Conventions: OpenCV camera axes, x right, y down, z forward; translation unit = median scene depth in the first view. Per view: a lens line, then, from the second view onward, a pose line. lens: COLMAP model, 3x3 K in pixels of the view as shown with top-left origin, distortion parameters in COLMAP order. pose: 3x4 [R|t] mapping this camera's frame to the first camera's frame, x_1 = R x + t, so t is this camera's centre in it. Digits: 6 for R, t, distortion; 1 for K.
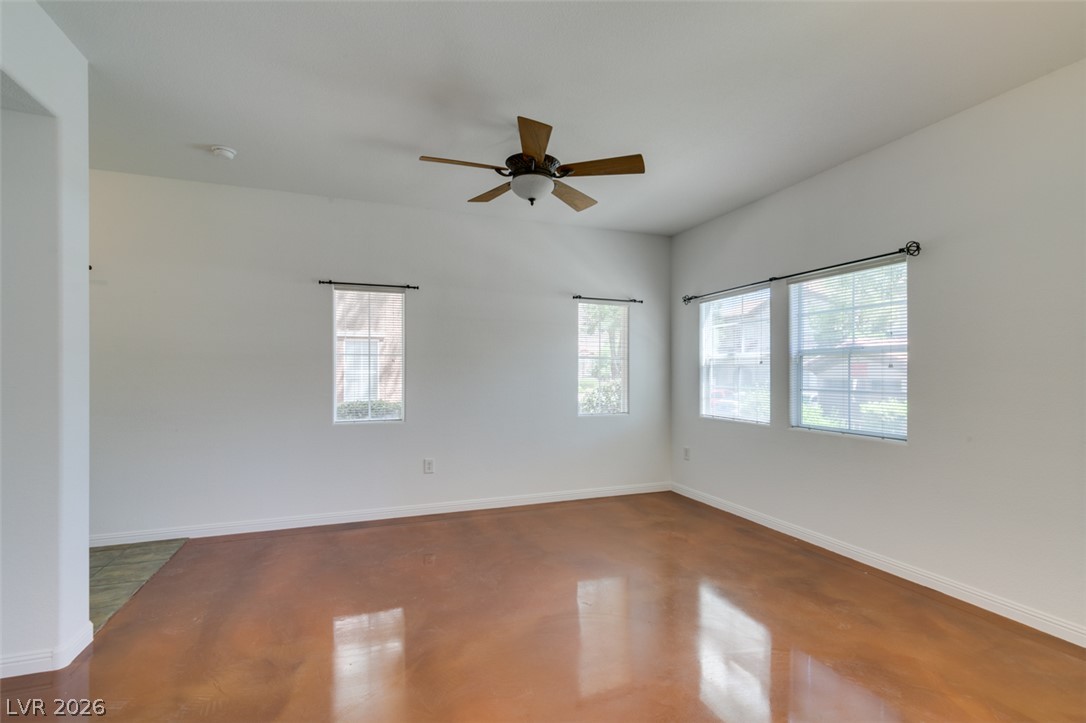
lens RADIAL K [[486.9, 0, 540.2], [0, 486.9, 373.2], [0, 0, 1]] dist [0.000464, -0.000294]
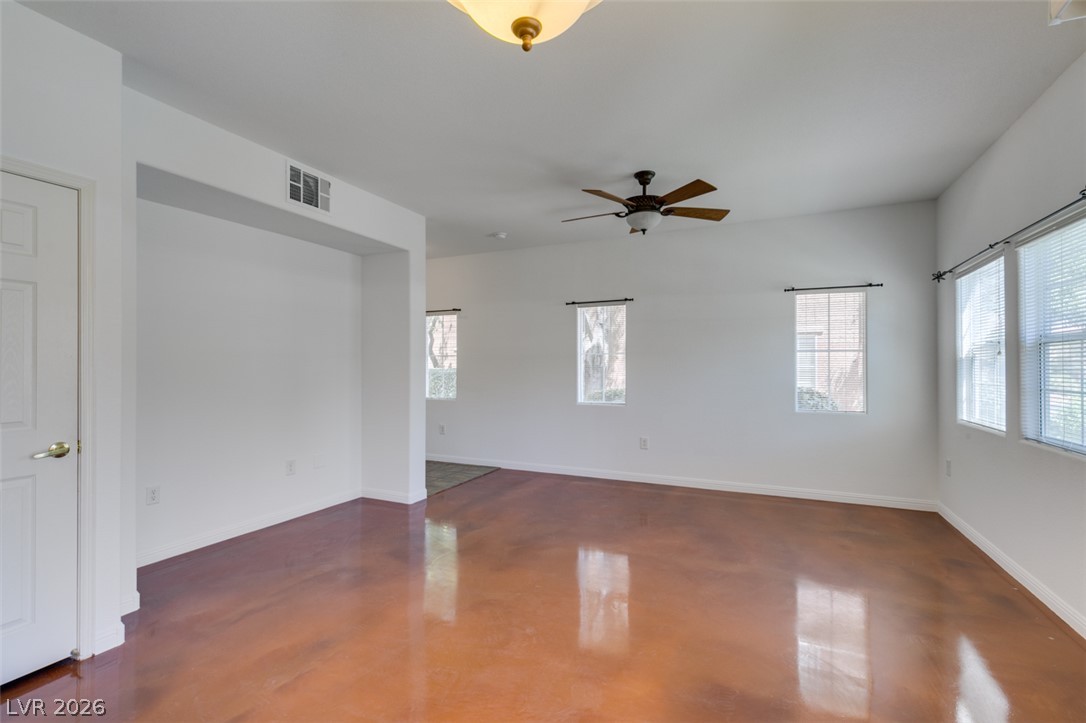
lens RADIAL K [[486.9, 0, 537.4], [0, 486.9, 361.8], [0, 0, 1]] dist [-0.001015, -0.000297]
pose [[0.696288, -0.009062, -0.717705, 0.506728], [0.000186, 0.999923, -0.012445, 0.000904], [0.717762, 0.008531, 0.696236, -0.054439]]
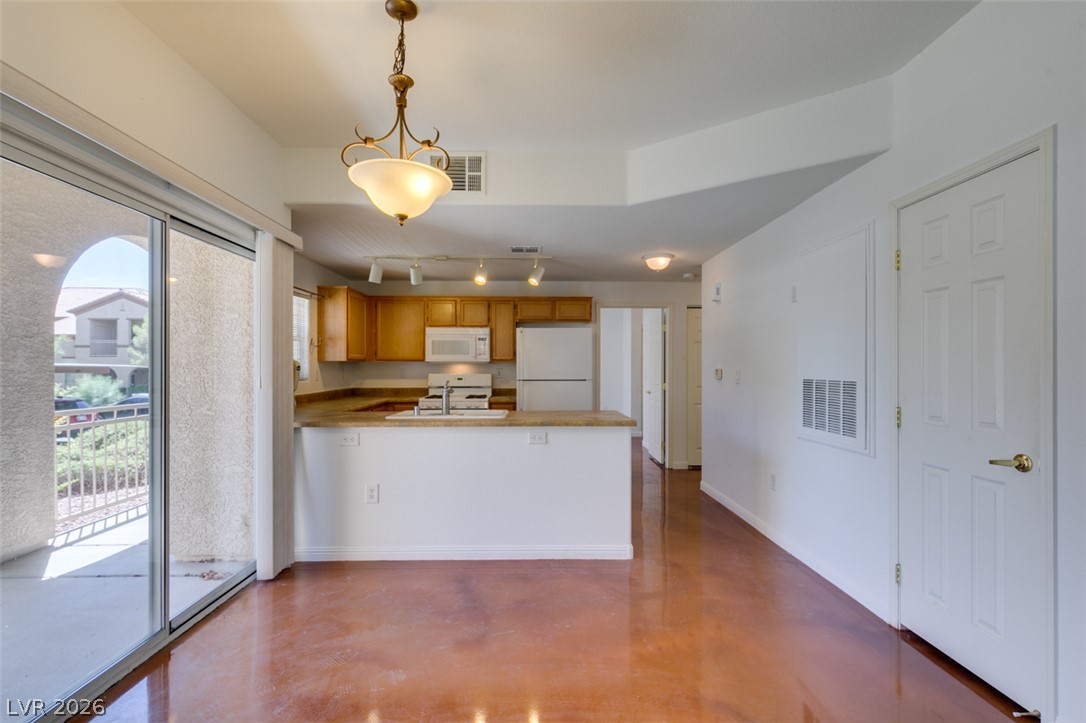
lens RADIAL K [[490.2, 0, 539.3], [0, 490.2, 366.5], [0, 0, 1]] dist [-0.000065, -0.000621]
pose [[-0.941764, -0.000671, 0.336274, 0.051337], [-0.000694, 1.000000, 0.000053, 0.000008], [-0.336274, -0.000183, -0.941764, 0.508919]]
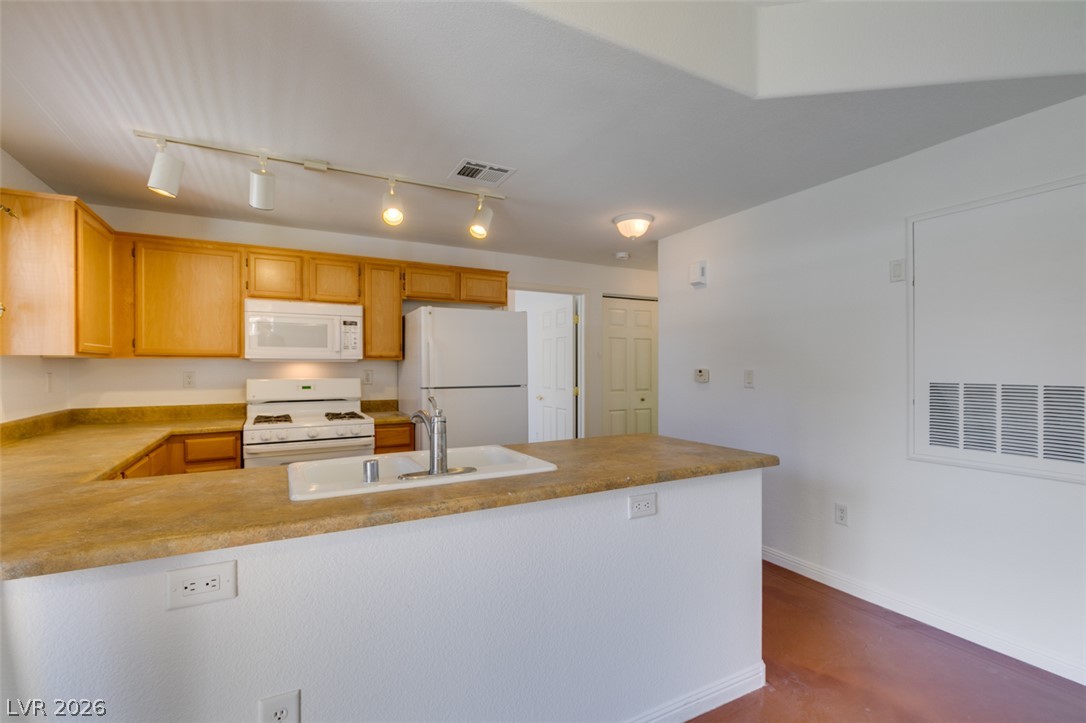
lens RADIAL K [[487.1, 0, 539.8], [0, 487.1, 369.1], [0, 0, 1]] dist [-0.000531, -0.000277]
pose [[-0.991006, 0.001273, -0.133813, 0.470231], [0.000727, 0.999991, 0.004128, 0.001010], [0.133817, 0.003994, -0.990998, 0.142444]]
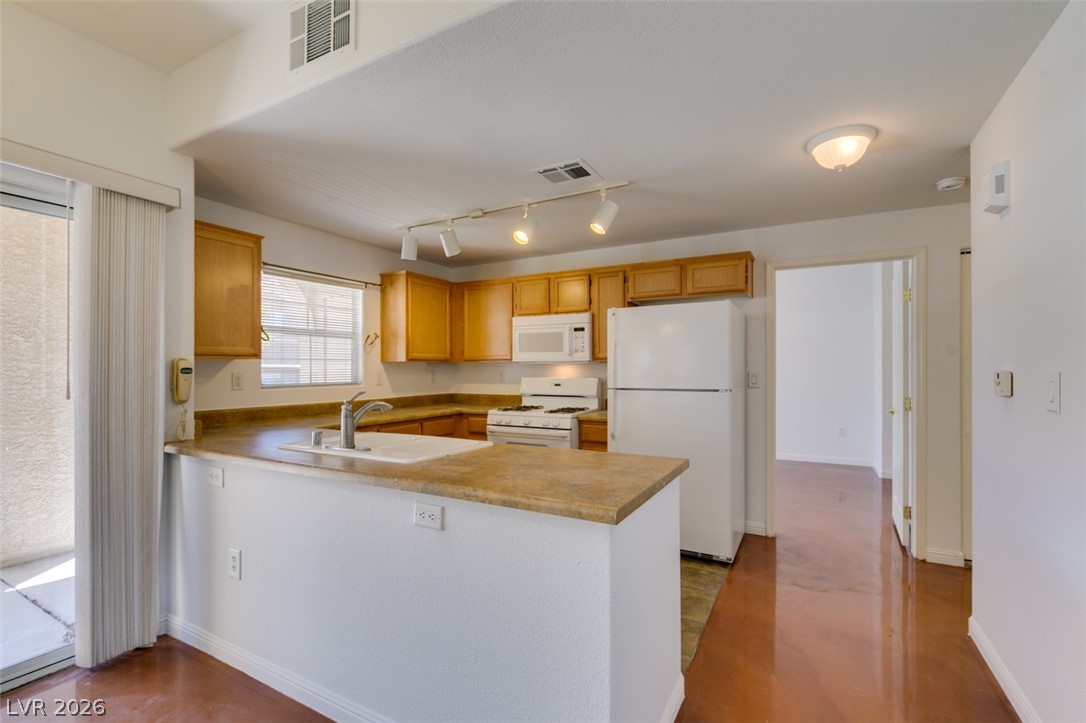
lens RADIAL K [[486.5, 0, 539.2], [0, 486.5, 366.7], [0, 0, 1]] dist [-0.000151, -0.000880]
pose [[-0.646770, 0.003725, 0.762676, -0.027166], [0.001950, 0.999993, -0.003231, 0.001161], [-0.762683, -0.000603, -0.646773, -0.072893]]
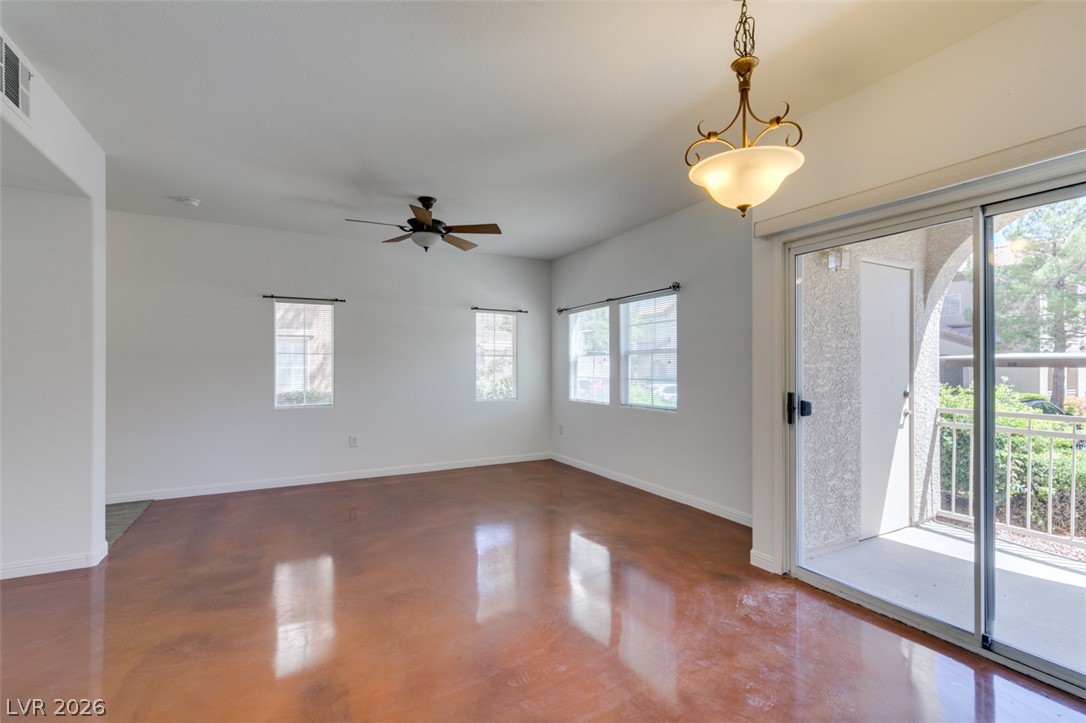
lens RADIAL K [[485.3, 0, 538.6], [0, 485.3, 365.3], [0, 0, 1]] dist [0.004513, -0.000651]
pose [[0.991711, -0.002598, 0.128461, 0.093941], [0.003382, 0.999977, -0.005880, 0.002106], [-0.128443, 0.006265, 0.991697, -0.345021]]
